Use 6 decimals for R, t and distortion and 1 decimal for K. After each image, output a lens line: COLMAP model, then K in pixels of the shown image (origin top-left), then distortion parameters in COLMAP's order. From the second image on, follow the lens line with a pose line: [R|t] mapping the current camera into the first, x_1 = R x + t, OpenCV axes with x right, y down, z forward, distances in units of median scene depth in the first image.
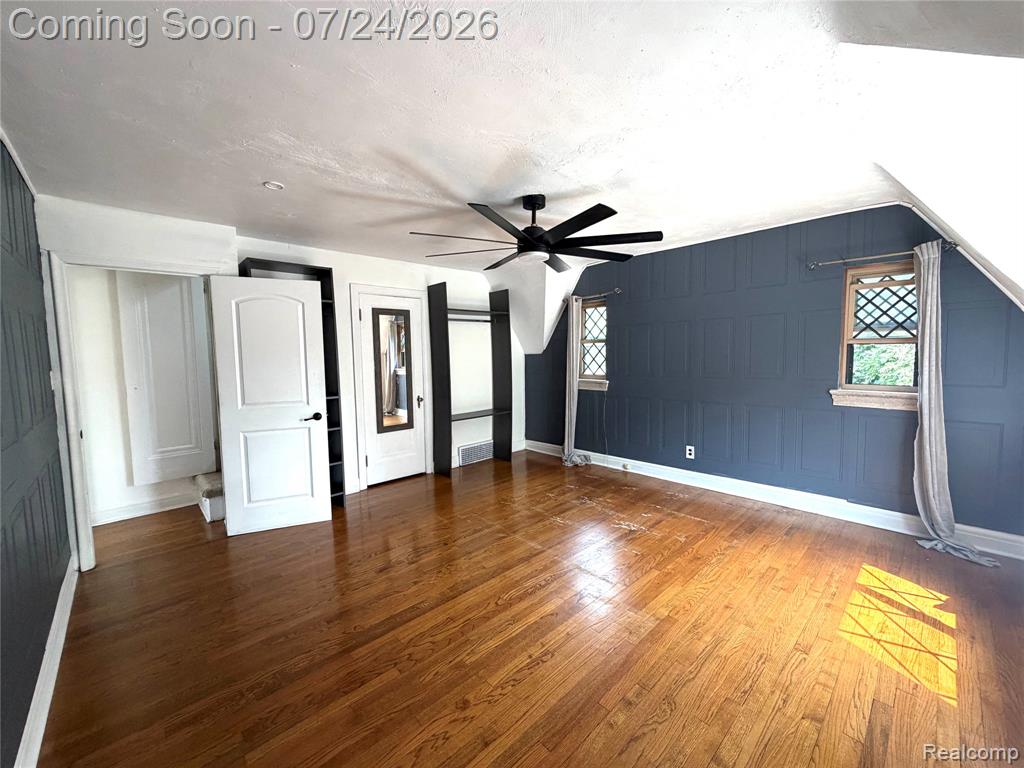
lens RADIAL K [[406.4, 0, 513.9], [0, 406.4, 385.1], [0, 0, 1]] dist [-0.000131, 0.000074]
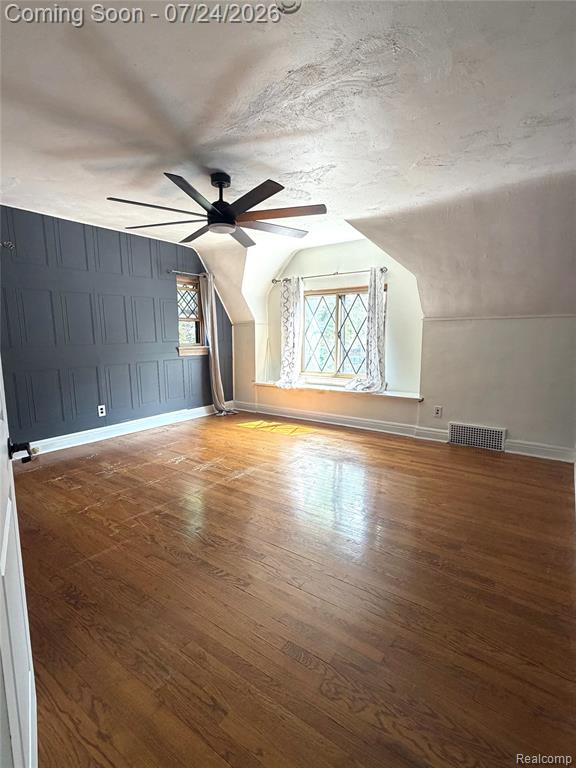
lens RADIAL K [[379.2, 0, 289.6], [0, 379.2, 384.2], [0, 0, 1]] dist [-0.000760, -0.000027]
pose [[-0.172754, -0.119158, 0.977731, -0.809415], [0.084306, 0.987224, 0.135211, -0.010465], [-0.981350, 0.105787, -0.160501, 0.751577]]
